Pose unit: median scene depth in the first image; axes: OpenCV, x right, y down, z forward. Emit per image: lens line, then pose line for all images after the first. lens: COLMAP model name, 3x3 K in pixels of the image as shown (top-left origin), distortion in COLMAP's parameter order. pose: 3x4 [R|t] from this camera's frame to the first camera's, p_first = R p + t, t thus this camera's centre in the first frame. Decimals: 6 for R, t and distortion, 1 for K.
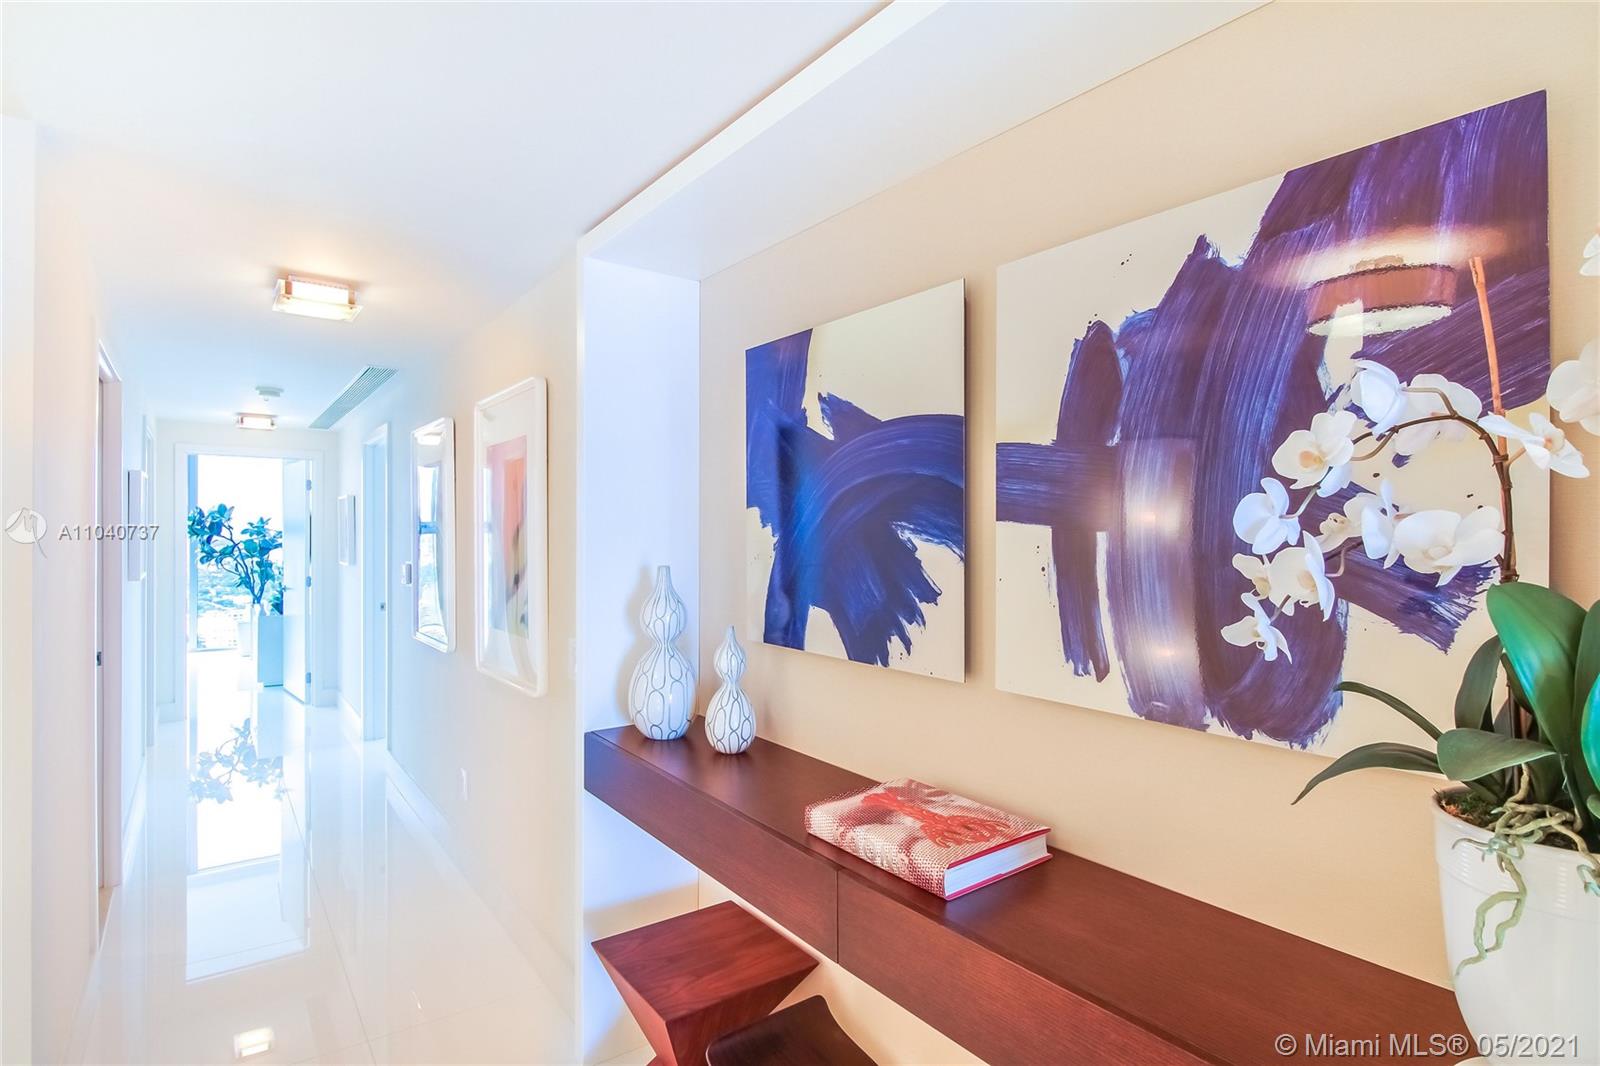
lens RADIAL K [[788.0, 0, 798.5], [0, 788.0, 520.7], [0, 0, 1]] dist [-0.029319, -0.000490]
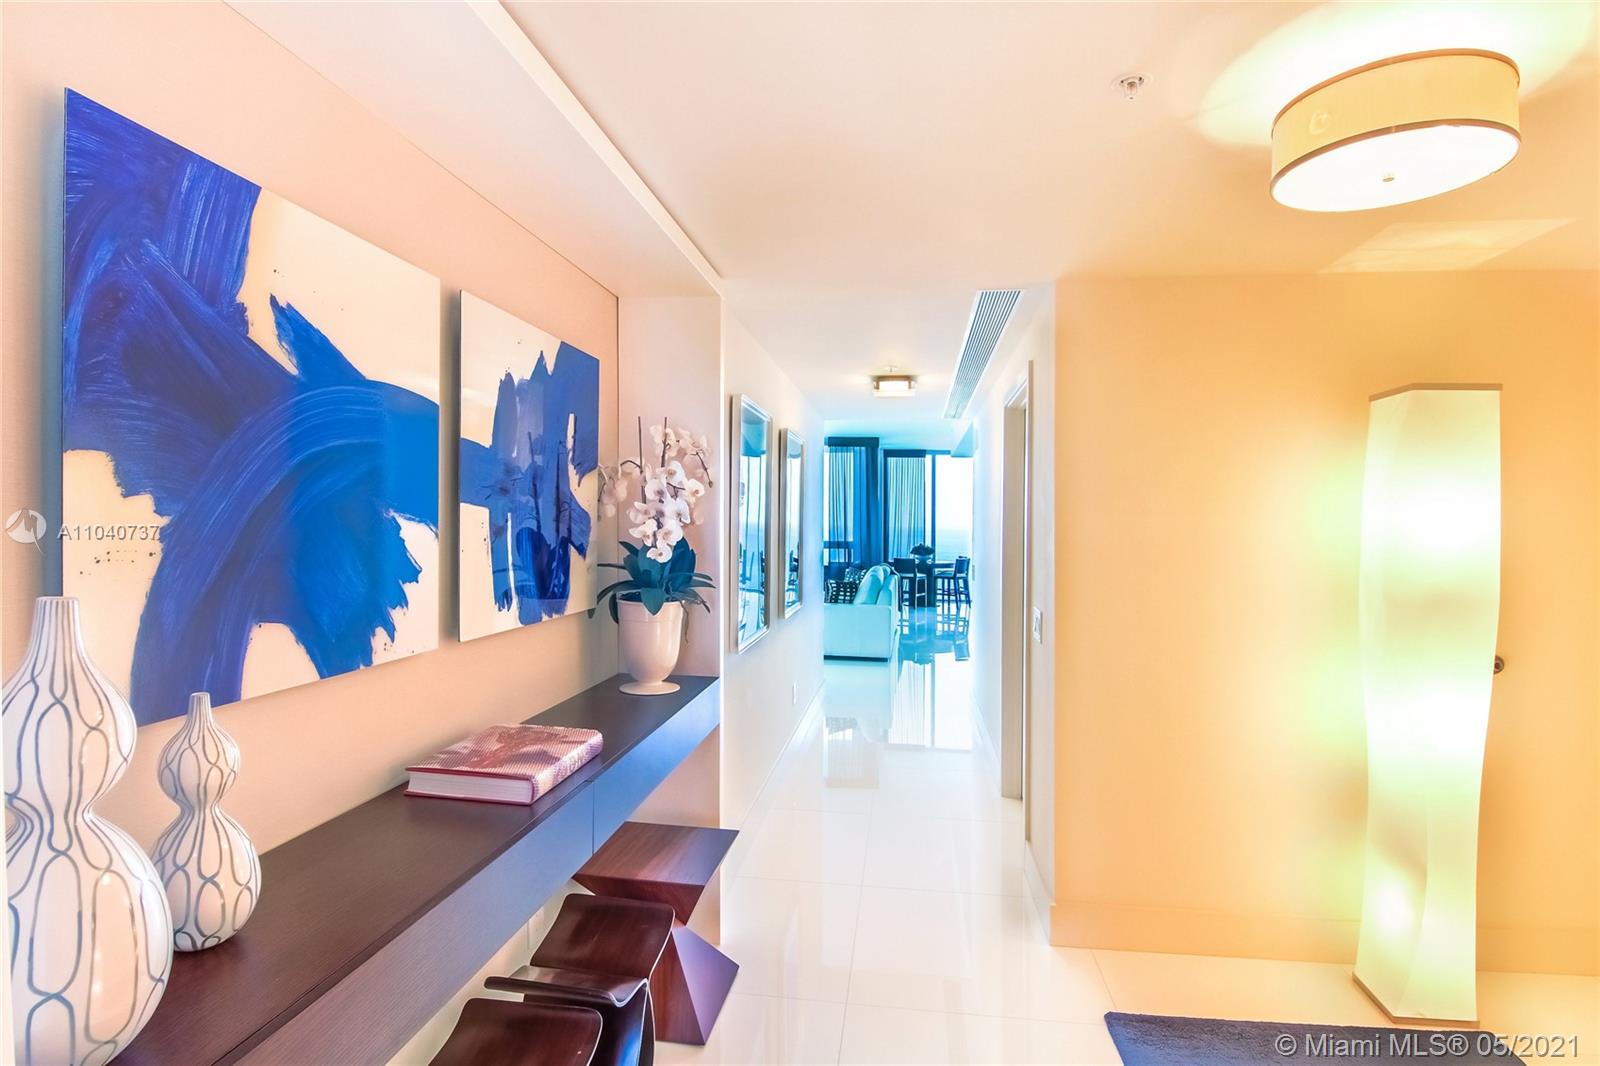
lens RADIAL K [[788.0, 0, 798.5], [0, 788.0, 520.7], [0, 0, 1]] dist [-0.029319, -0.000490]
pose [[-0.709231, -0.001165, 0.704975, -0.852475], [-0.010575, 0.999904, -0.008986, 0.030204], [-0.704896, -0.013829, -0.709175, 1.324683]]
